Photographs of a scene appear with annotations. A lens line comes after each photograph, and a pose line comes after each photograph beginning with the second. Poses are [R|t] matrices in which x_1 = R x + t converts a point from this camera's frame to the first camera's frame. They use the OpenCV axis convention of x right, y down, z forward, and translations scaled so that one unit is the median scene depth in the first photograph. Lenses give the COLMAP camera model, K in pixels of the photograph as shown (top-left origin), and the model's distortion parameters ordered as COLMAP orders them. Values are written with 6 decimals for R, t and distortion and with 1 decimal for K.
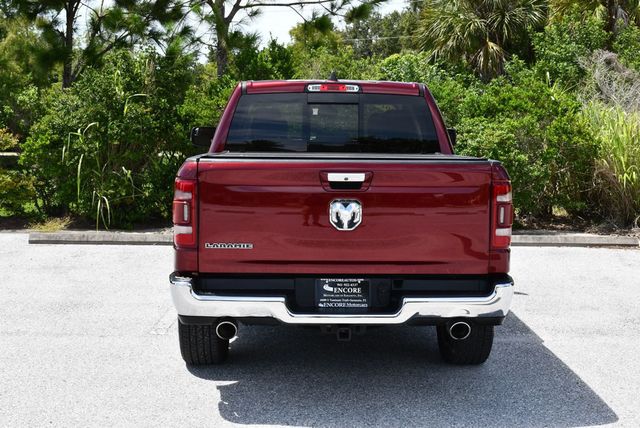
lens RADIAL K [[921.1, 0, 318.6], [0, 921.1, 169.6], [0, 0, 1]] dist [-0.051994, 0.000000]
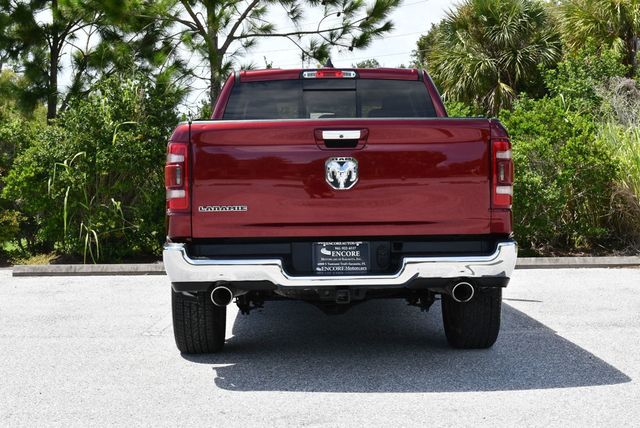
lens RADIAL K [[1027.0, 0, 321.4], [0, 1027.0, 215.5], [0, 0, 1]] dist [-0.045619, 0.000000]
pose [[0.999752, -0.021731, -0.004869, 0.007076], [0.021330, 0.997237, -0.071152, 0.099489], [0.006402, 0.071031, 0.997454, -0.049474]]
